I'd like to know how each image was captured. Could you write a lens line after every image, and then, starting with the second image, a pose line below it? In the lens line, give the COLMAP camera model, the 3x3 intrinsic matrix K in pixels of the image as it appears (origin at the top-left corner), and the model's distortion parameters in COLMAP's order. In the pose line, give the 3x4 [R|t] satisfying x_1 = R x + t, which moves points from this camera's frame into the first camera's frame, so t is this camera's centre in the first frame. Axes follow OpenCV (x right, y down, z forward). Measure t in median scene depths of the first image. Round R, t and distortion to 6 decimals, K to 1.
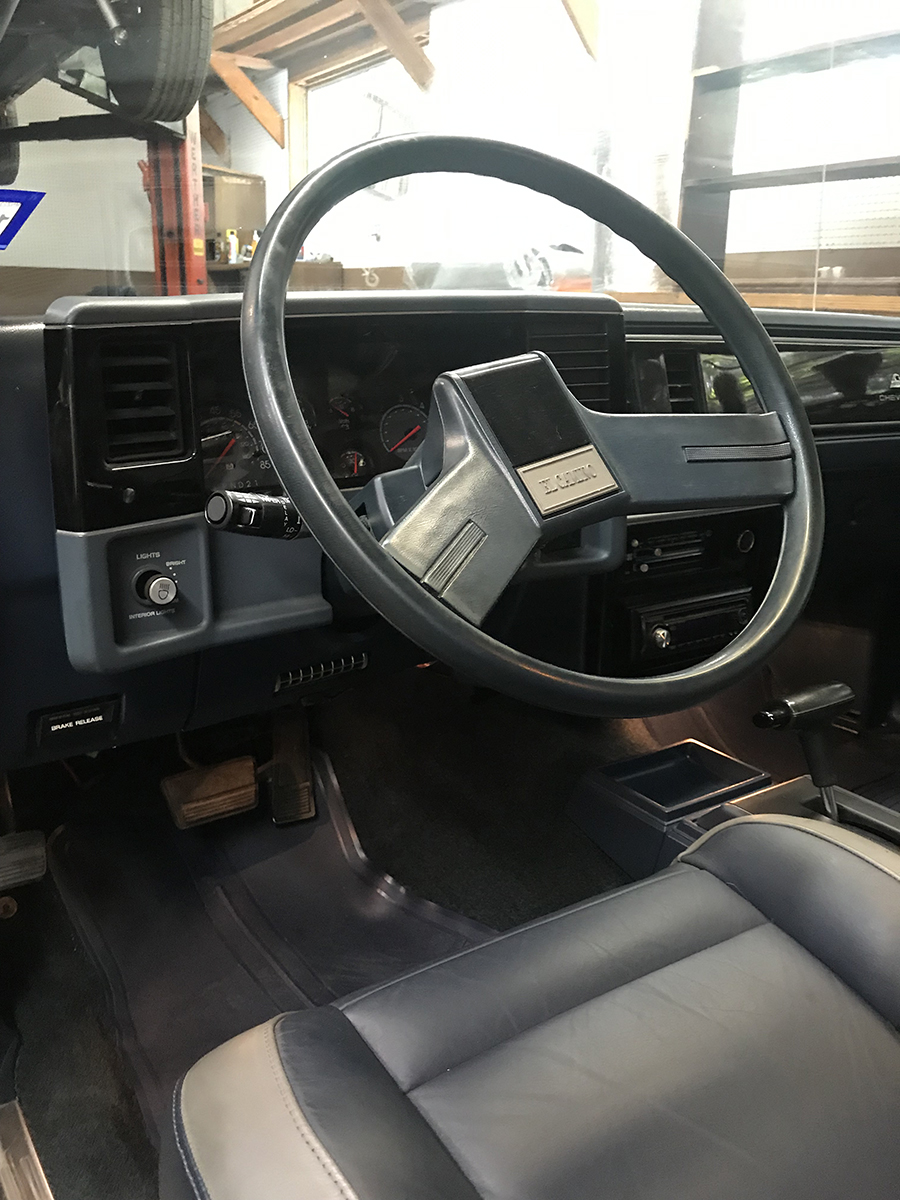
lens RADIAL K [[1001.1, 0, 450.0], [0, 1001.1, 600.0], [0, 0, 1]] dist [0.005375, 0.008010]
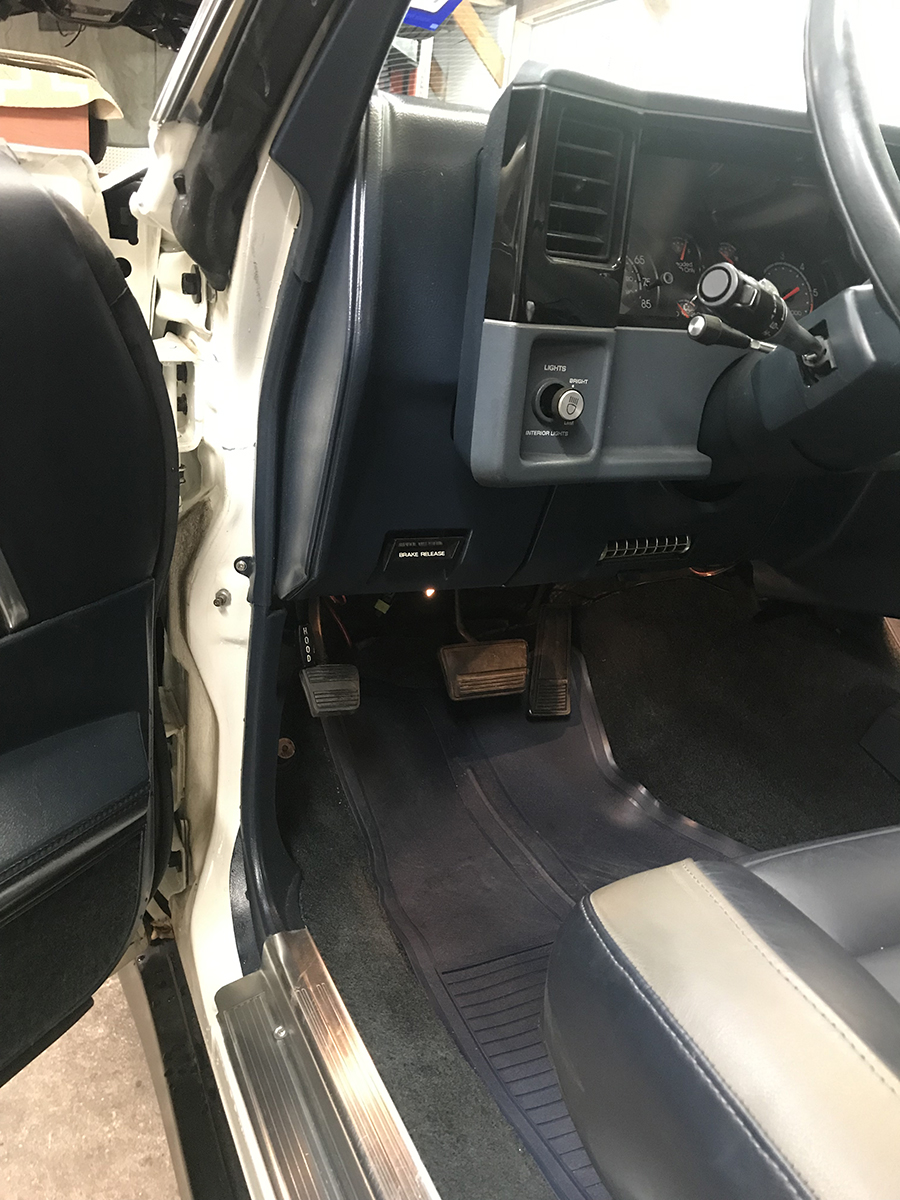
lens RADIAL K [[989.6, 0, 450.0], [0, 989.6, 600.0], [0, 0, 1]] dist [0.116543, -0.244513]
pose [[0.983069, 0.126971, -0.132112, -0.185300], [-0.122198, 0.991545, 0.043663, 0.105875], [0.136539, -0.026780, 0.990273, 0.046541]]
